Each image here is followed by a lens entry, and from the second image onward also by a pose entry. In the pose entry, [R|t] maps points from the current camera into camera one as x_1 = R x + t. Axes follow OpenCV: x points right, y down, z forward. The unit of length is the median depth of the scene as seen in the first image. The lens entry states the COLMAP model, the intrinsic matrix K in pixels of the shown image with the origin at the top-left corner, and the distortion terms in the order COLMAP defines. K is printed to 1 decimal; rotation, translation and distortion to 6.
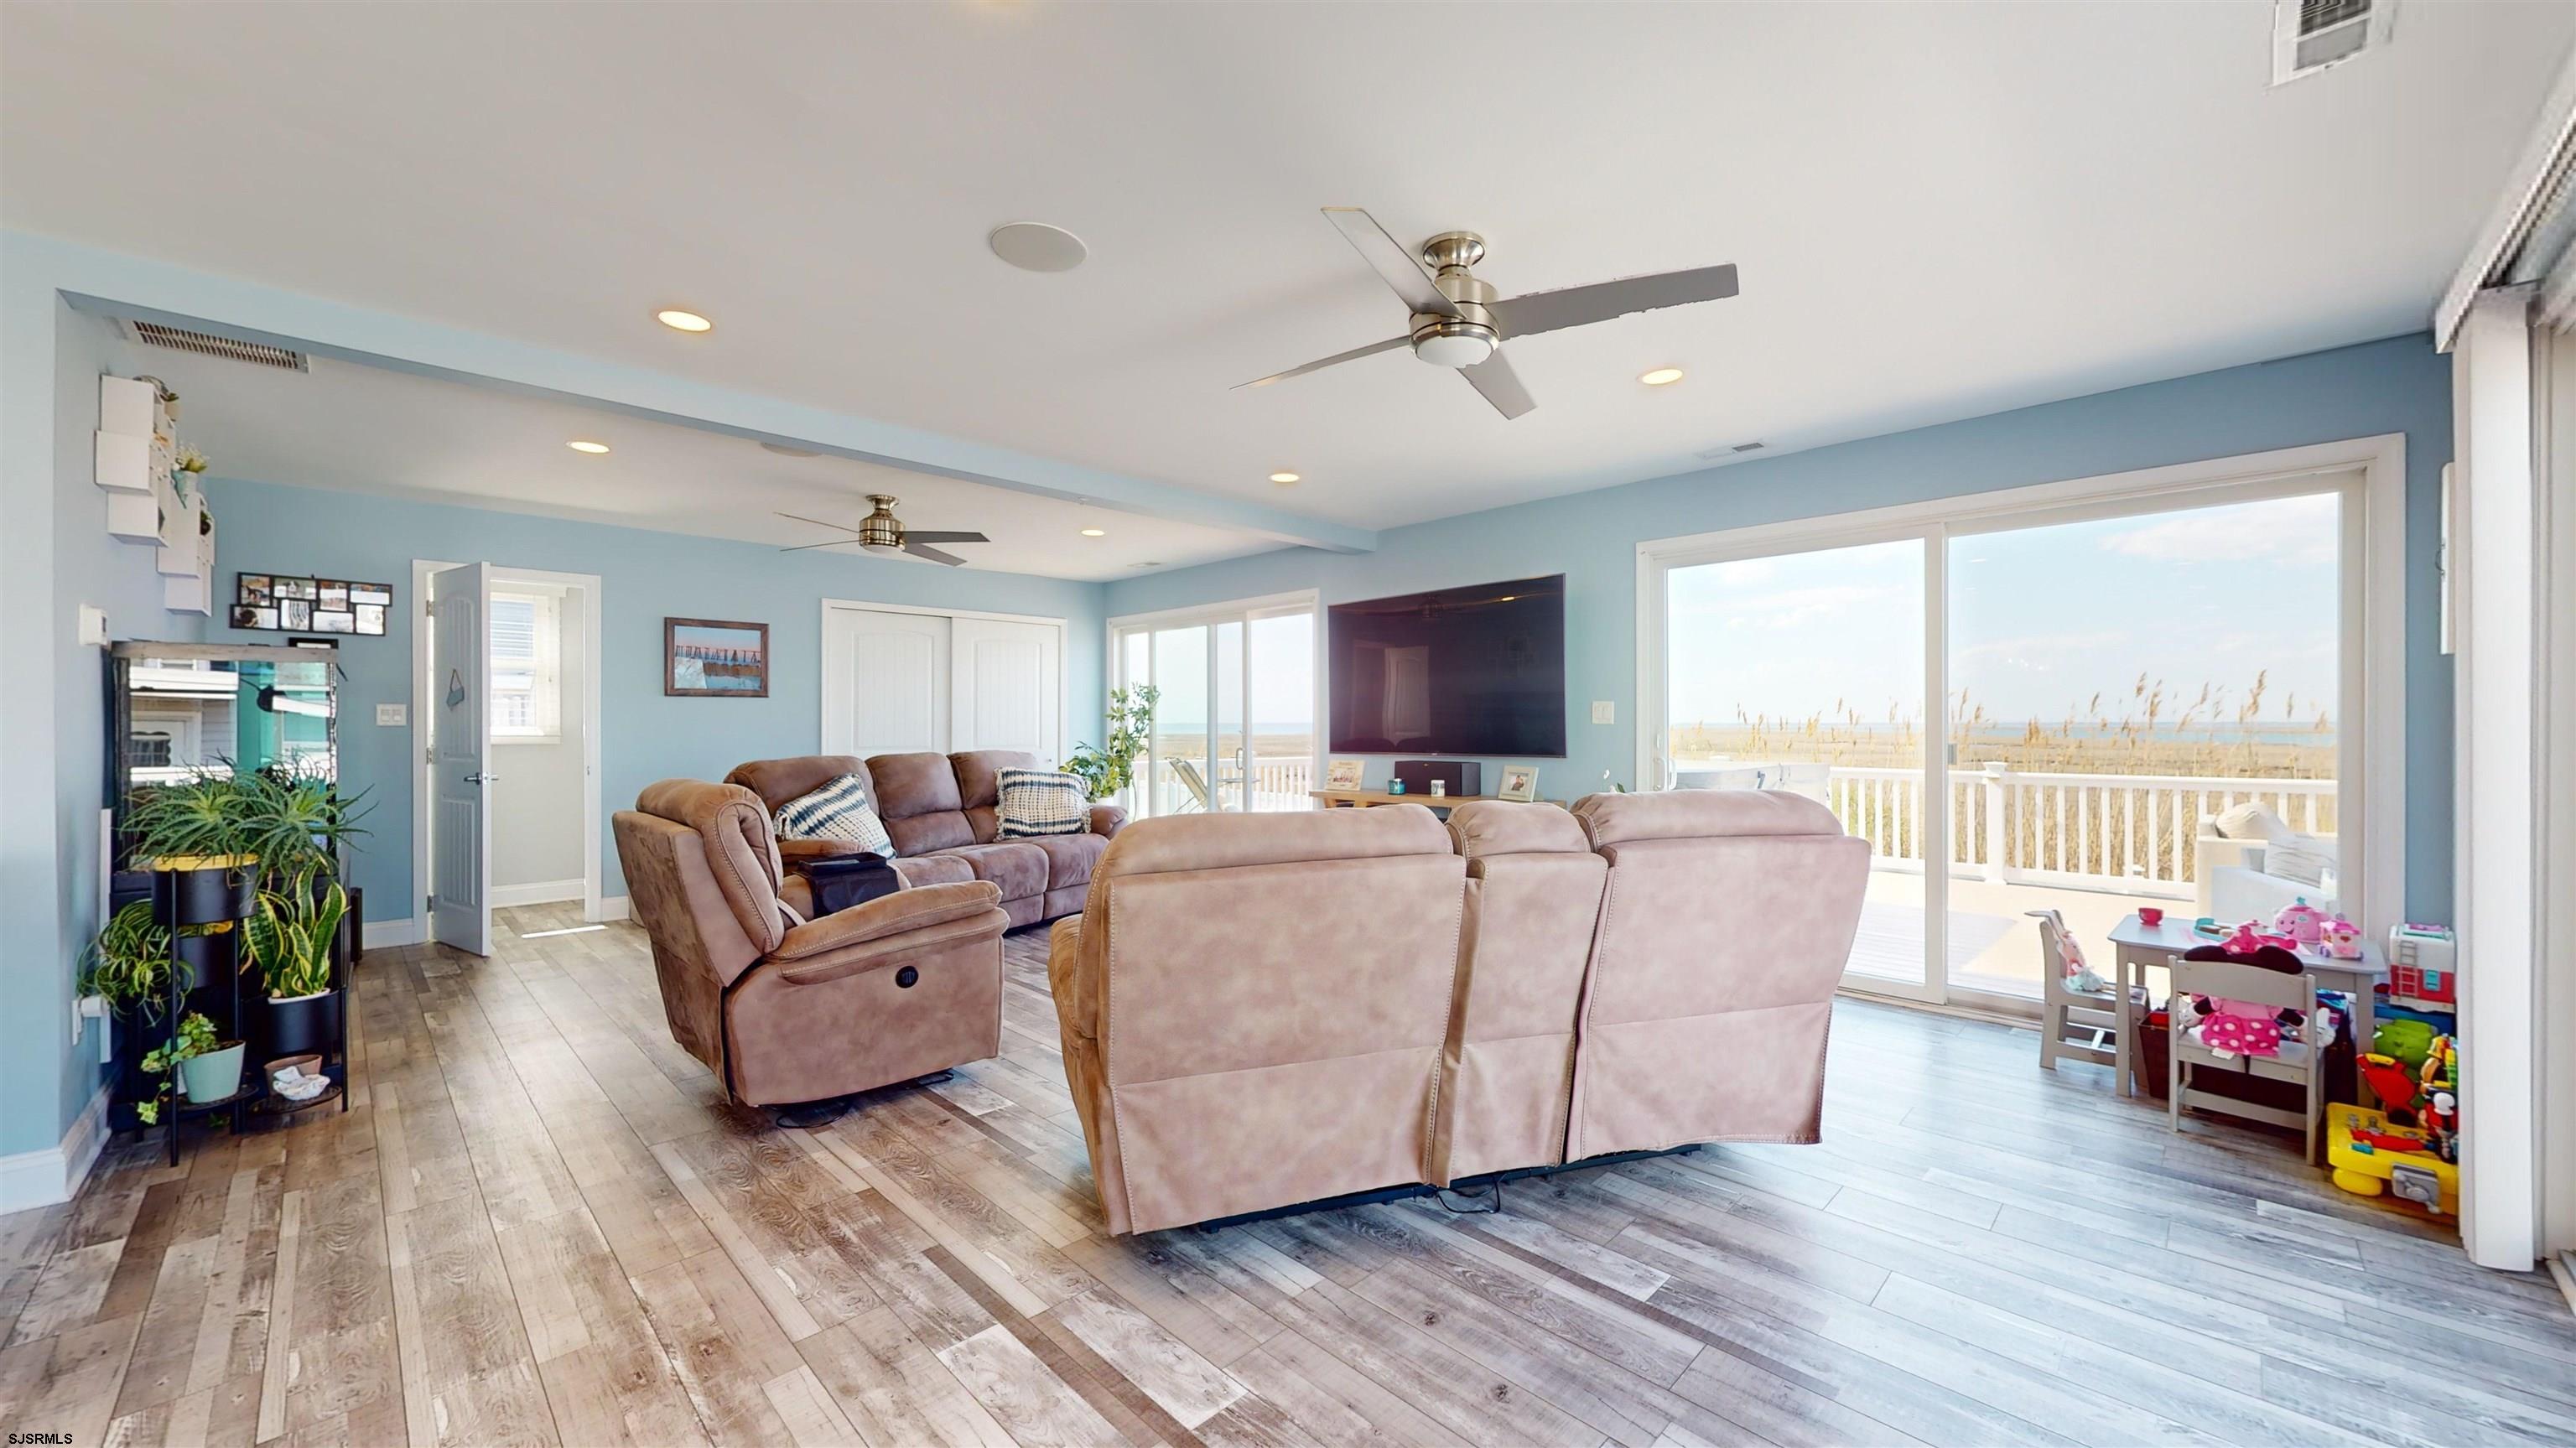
lens RADIAL K [[947.3, 0, 1296.8], [0, 947.3, 733.8], [0, 0, 1]] dist [0.002068, 0.000302]
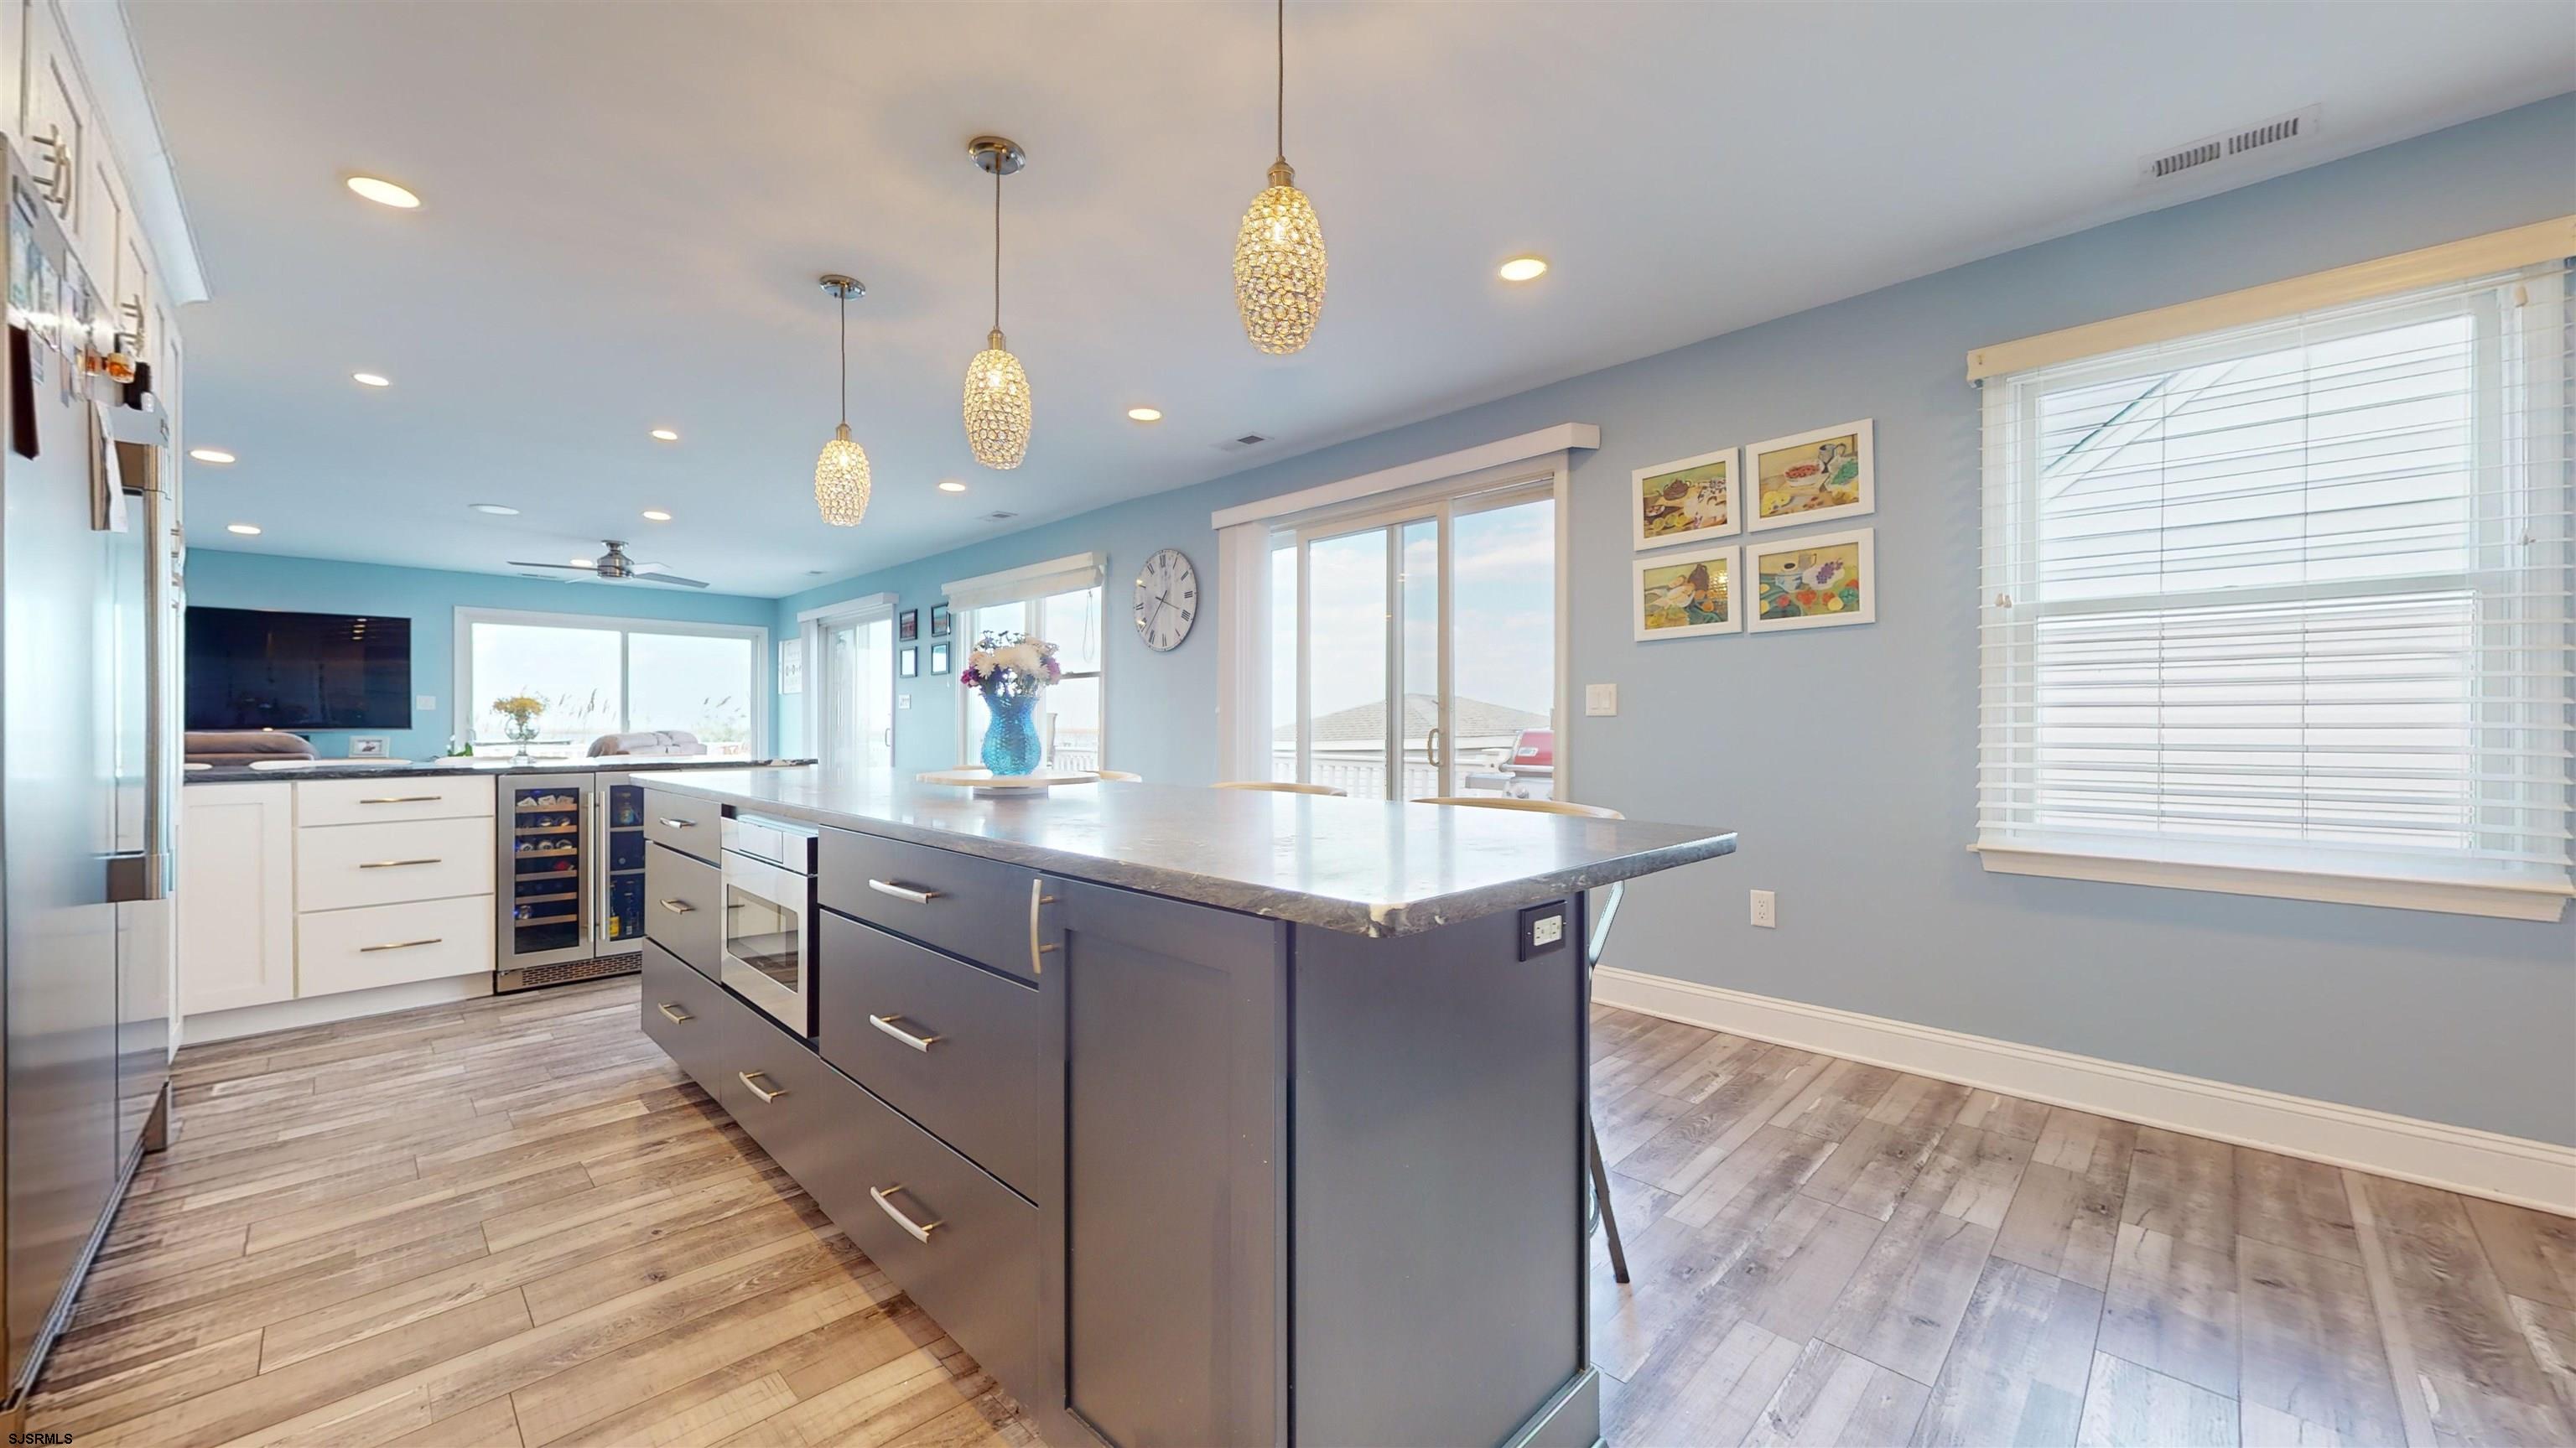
lens RADIAL K [[947.3, 0, 1288.1], [0, 947.3, 730.4], [0, 0, 1]] dist [0.002068, 0.000302]
pose [[0.004999, -0.008339, 0.999953, -1.373788], [-0.010549, 0.999909, 0.008392, -0.003765], [-0.999932, -0.010590, 0.004911, -0.533053]]
